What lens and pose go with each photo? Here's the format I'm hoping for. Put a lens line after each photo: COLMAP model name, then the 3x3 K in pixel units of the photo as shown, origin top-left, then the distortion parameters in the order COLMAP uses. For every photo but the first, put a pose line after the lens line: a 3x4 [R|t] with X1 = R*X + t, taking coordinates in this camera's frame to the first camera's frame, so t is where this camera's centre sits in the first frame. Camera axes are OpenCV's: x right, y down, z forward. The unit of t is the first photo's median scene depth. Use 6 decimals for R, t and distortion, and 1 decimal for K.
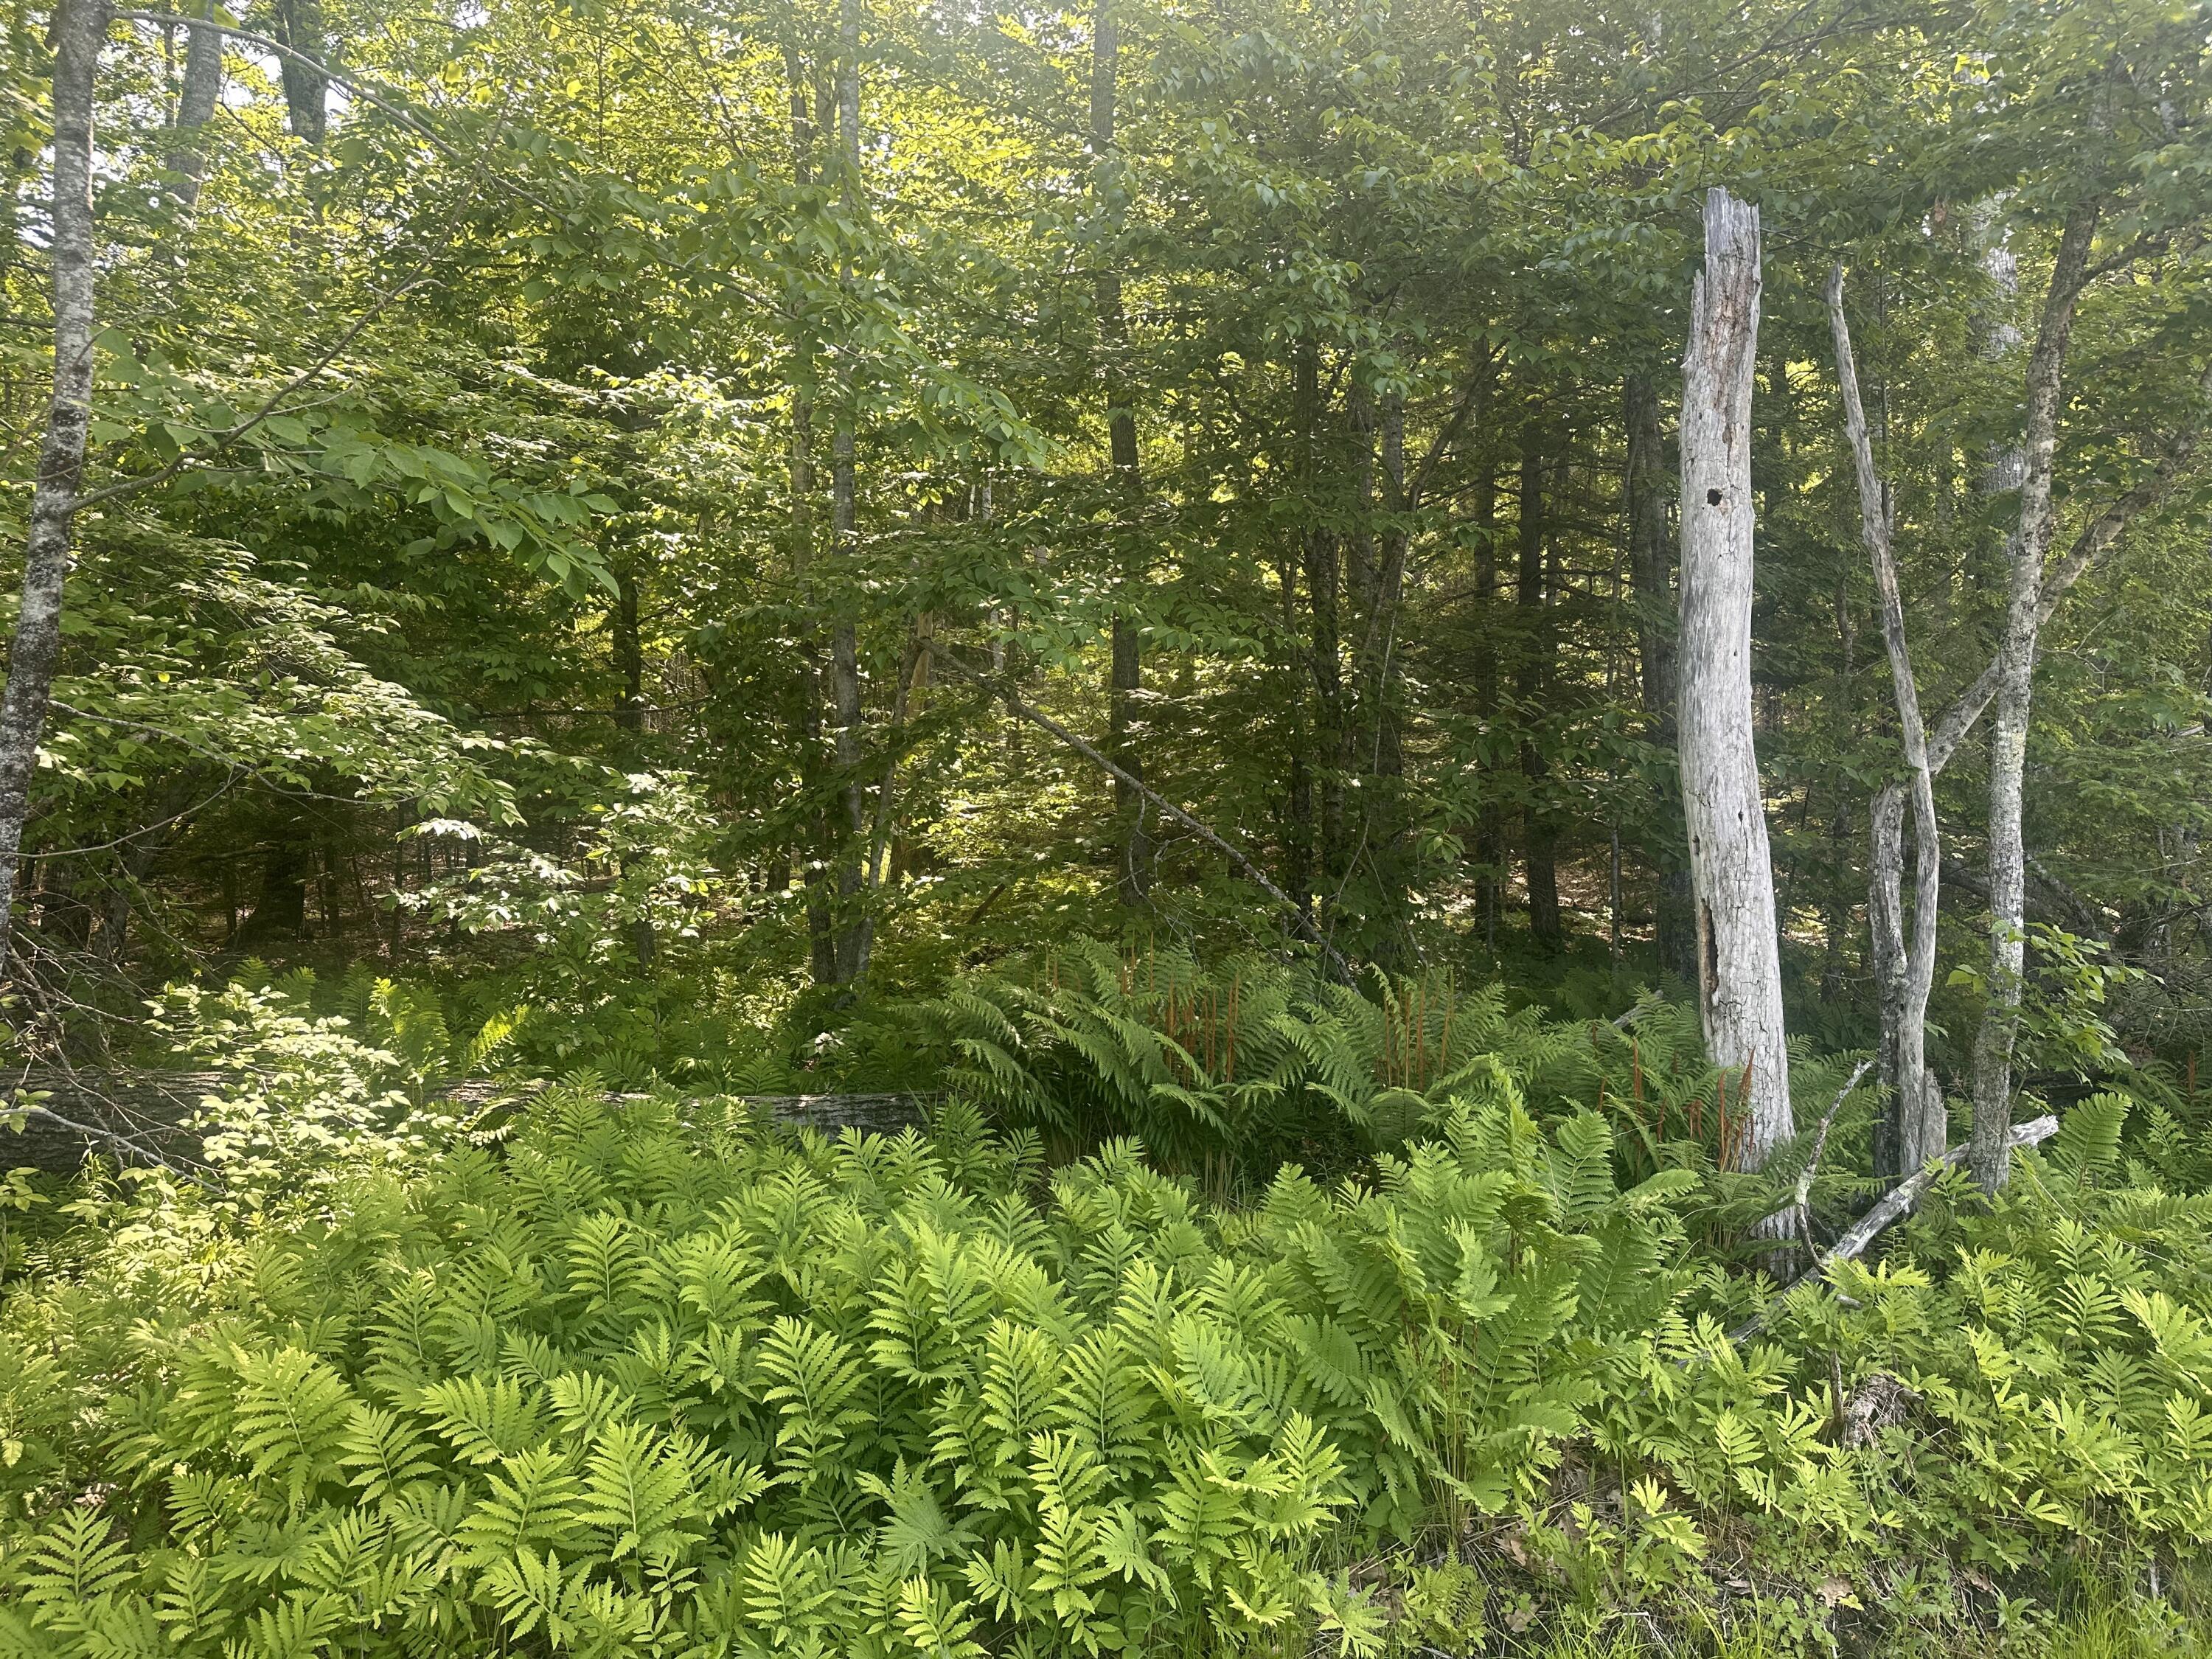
lens RADIAL K [[1598.3, 0, 1106.0], [0, 1598.3, 829.5], [0, 0, 1]] dist [0.025224, -0.020386]
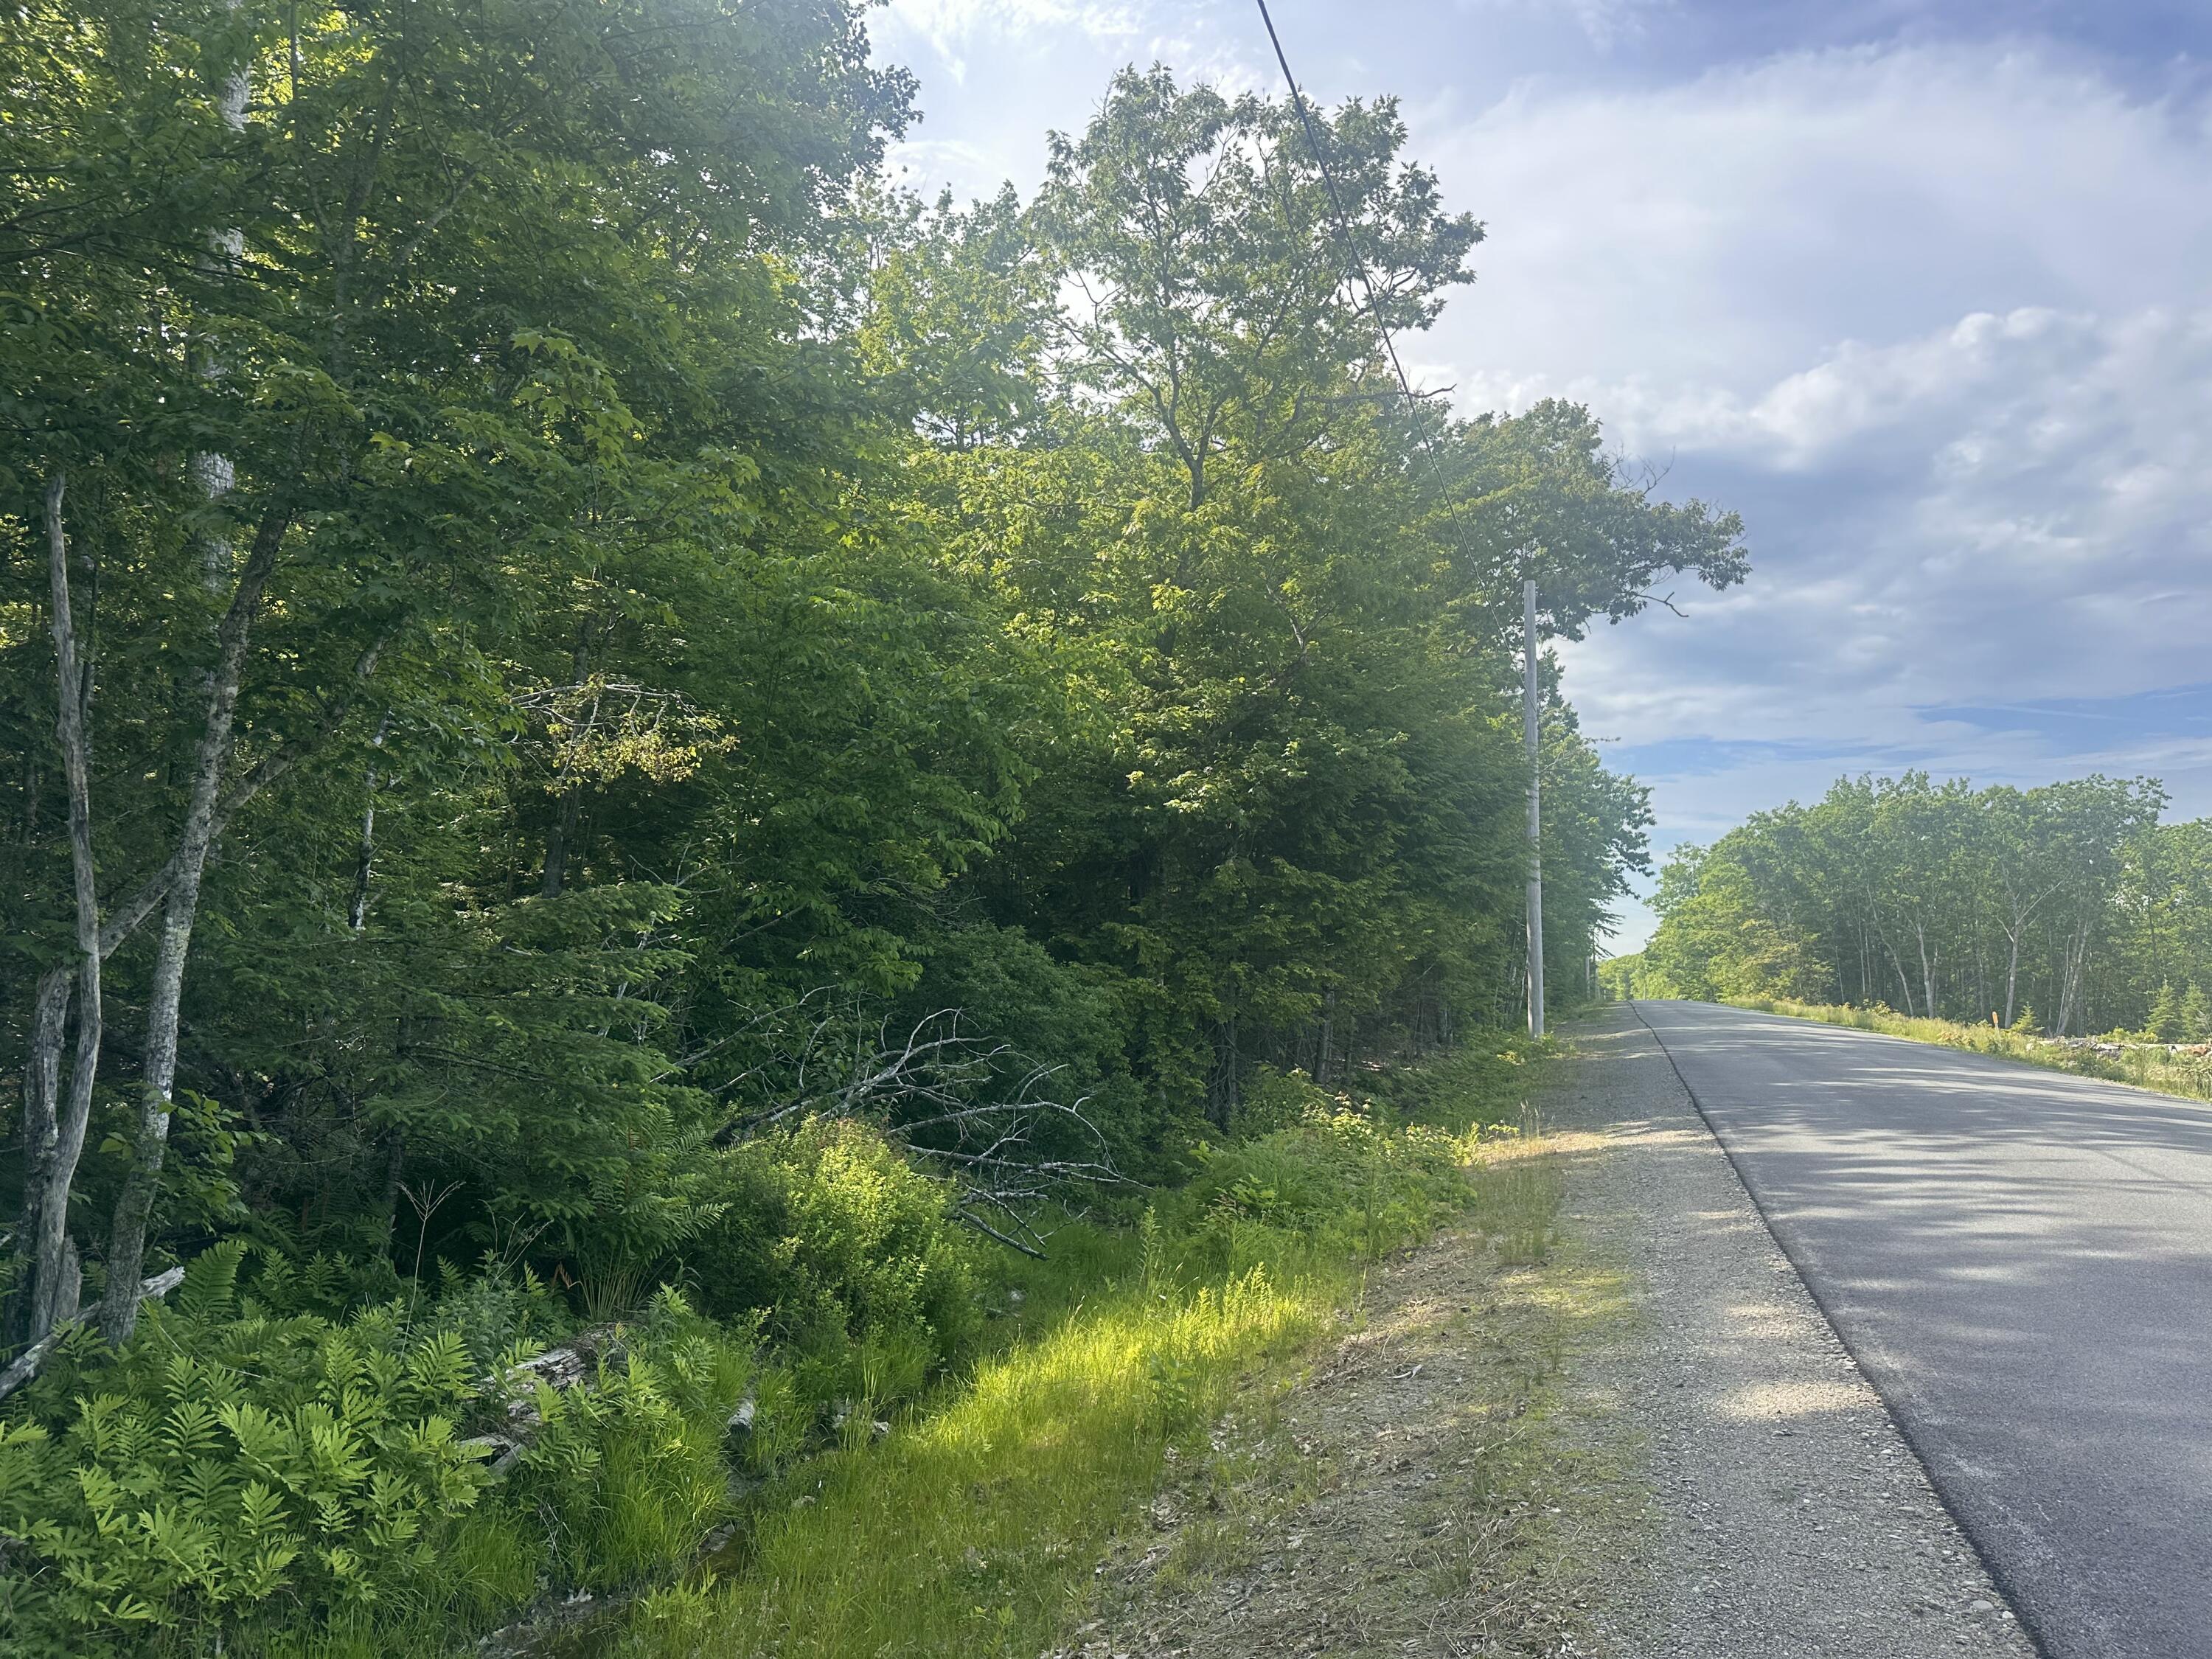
lens RADIAL K [[1541.9, 0, 1104.9], [0, 1541.9, 838.8], [0, 0, 1]] dist [0.001106, -0.005104]
pose [[0.496703, 0.117332, 0.859953, -0.076368], [-0.033447, 0.992672, -0.116122, -0.022724], [-0.867276, 0.028915, 0.496987, -0.151428]]
